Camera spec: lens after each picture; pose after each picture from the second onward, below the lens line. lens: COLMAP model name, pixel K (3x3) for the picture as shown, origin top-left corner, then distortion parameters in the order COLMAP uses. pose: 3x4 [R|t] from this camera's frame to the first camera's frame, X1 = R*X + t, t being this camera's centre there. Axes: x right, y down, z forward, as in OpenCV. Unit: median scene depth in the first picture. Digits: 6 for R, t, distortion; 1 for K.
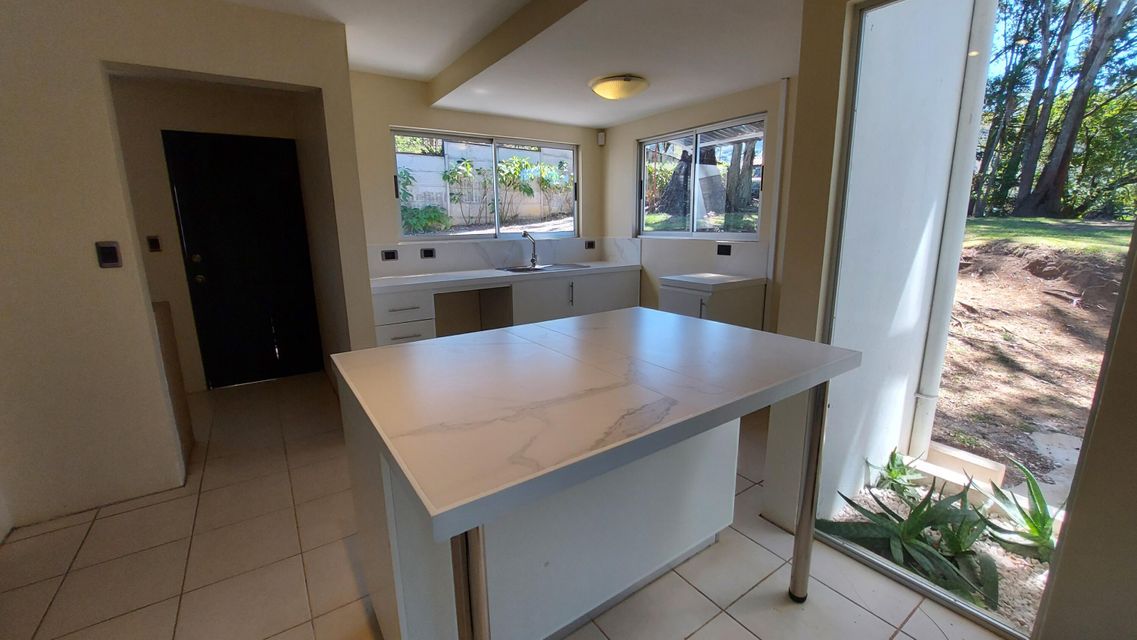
lens RADIAL K [[451.0, 0, 569.2], [0, 451.0, 315.2], [0, 0, 1]] dist [-0.016020, -0.000762]
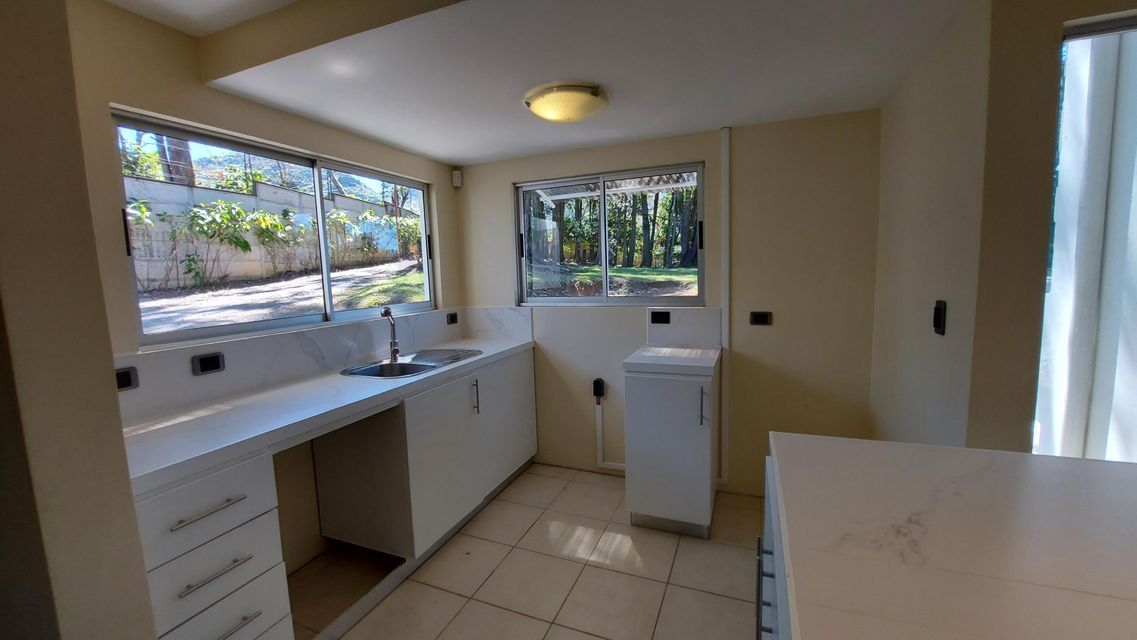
lens RADIAL K [[451.0, 0, 563.0], [0, 451.0, 320.1], [0, 0, 1]] dist [-0.016020, -0.000762]
pose [[0.838819, -0.074260, 0.539321, -0.059733], [0.131662, 0.988917, -0.068612, -0.024142], [-0.528249, 0.128561, 0.839300, 0.088724]]
